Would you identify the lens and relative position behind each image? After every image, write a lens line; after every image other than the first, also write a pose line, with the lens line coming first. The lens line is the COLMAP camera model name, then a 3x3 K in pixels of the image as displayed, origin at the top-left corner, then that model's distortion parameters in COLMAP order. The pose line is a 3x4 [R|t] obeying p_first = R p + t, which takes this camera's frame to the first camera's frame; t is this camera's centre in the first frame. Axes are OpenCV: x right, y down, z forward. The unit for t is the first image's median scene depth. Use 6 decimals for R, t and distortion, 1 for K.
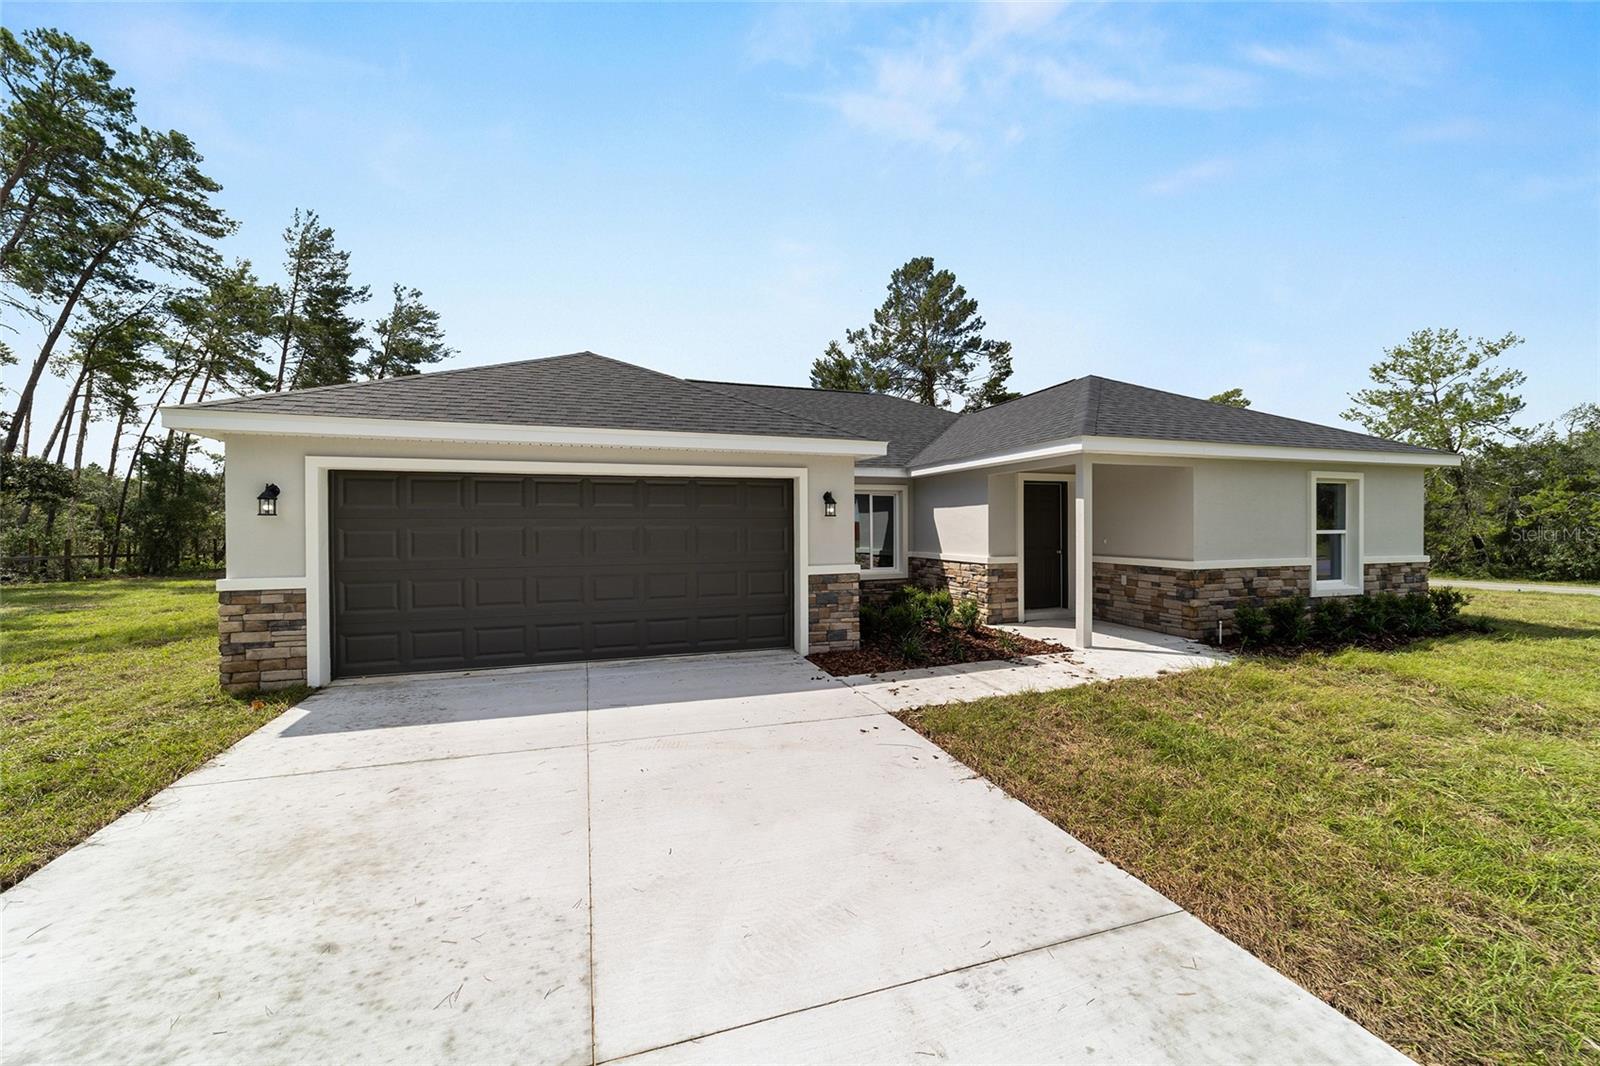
lens RADIAL K [[611.7, 0, 799.0], [0, 611.7, 530.4], [0, 0, 1]] dist [-0.017854, 0.007813]
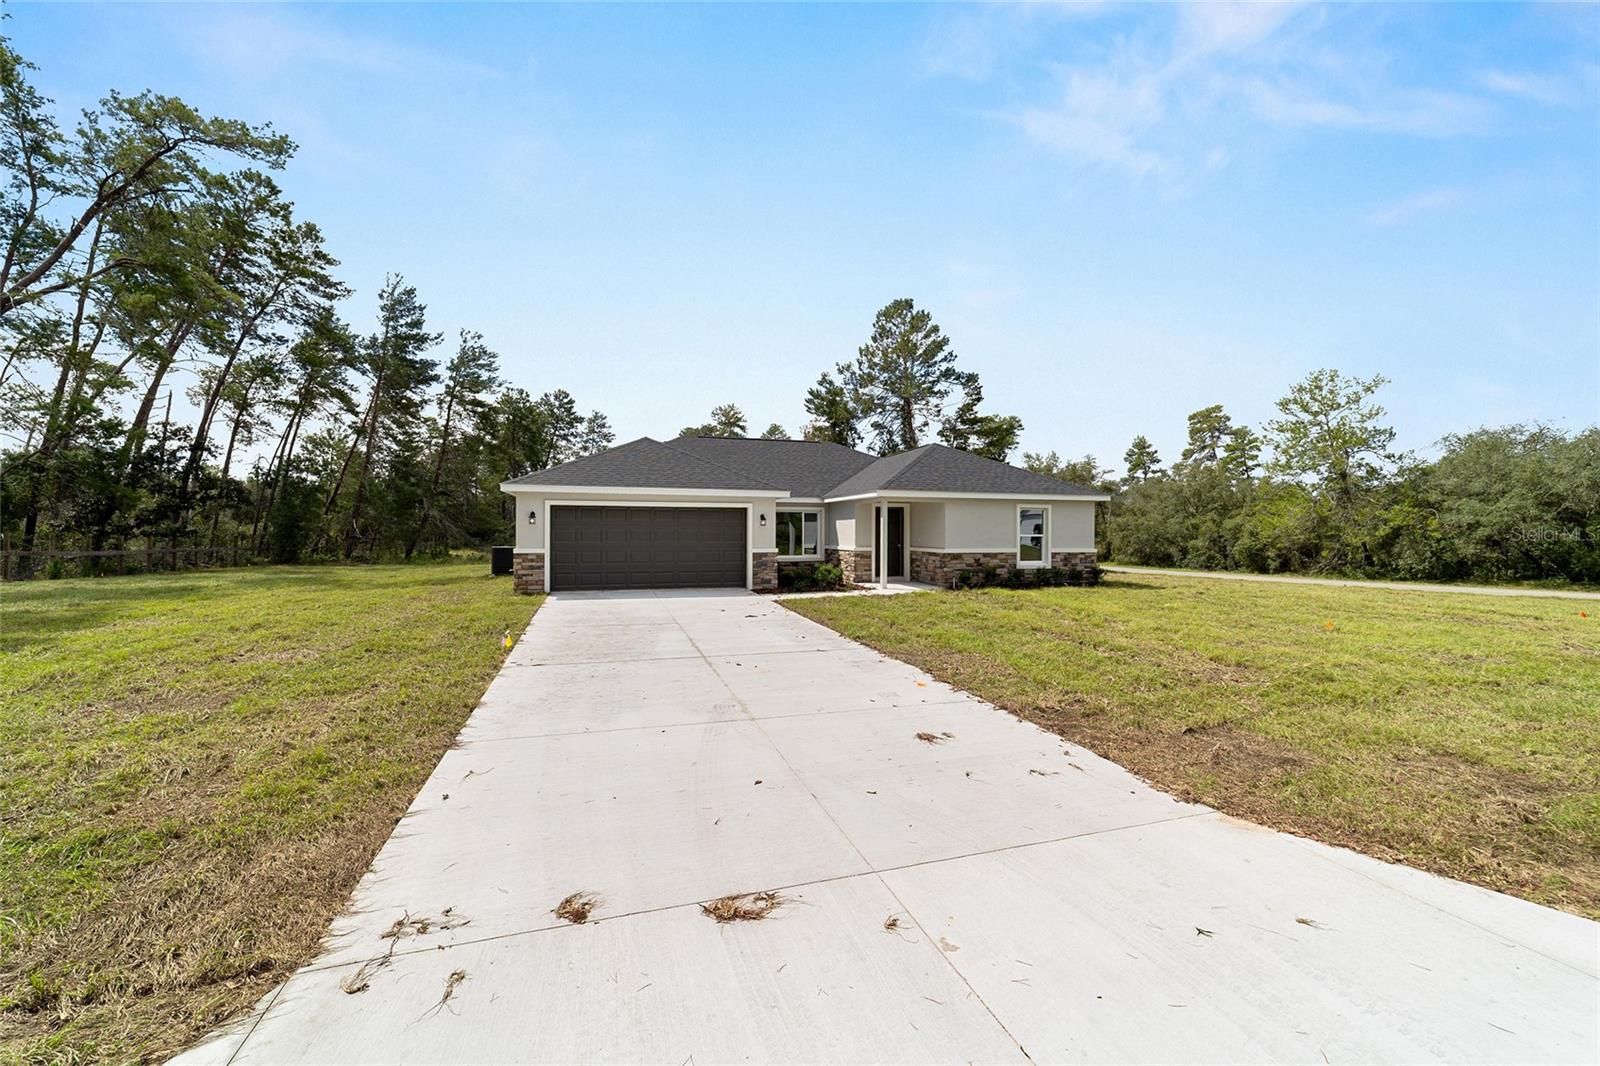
lens RADIAL K [[611.7, 0, 799.0], [0, 611.7, 530.4], [0, 0, 1]] dist [-0.017854, 0.007813]
pose [[0.999787, 0.008939, -0.018625, 0.040236], [-0.009084, 0.999929, -0.007691, 0.001743], [0.018555, 0.007859, 0.999797, -0.213443]]
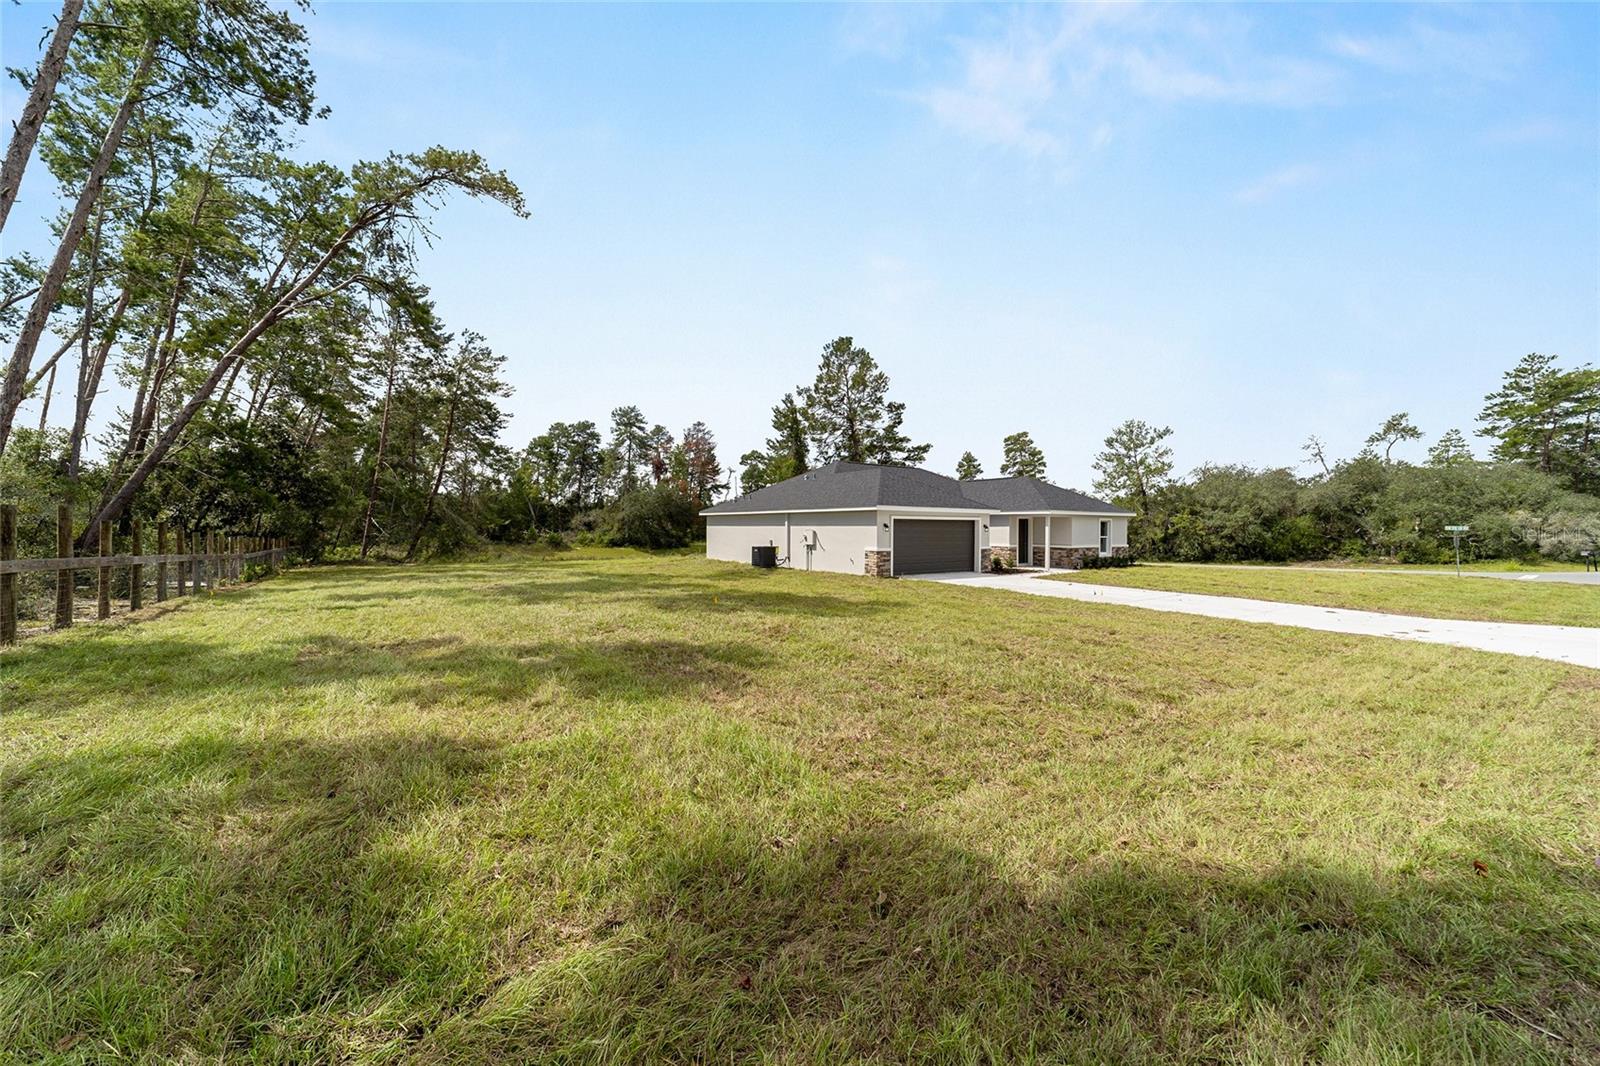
lens RADIAL K [[576.4, 0, 813.2], [0, 576.4, 533.0], [0, 0, 1]] dist [-0.028467, 0.006005]
pose [[0.957295, 0.008129, 0.288997, -0.328454], [-0.009616, 0.999947, 0.003726, -0.003250], [-0.288951, -0.006346, 0.957323, -0.324789]]
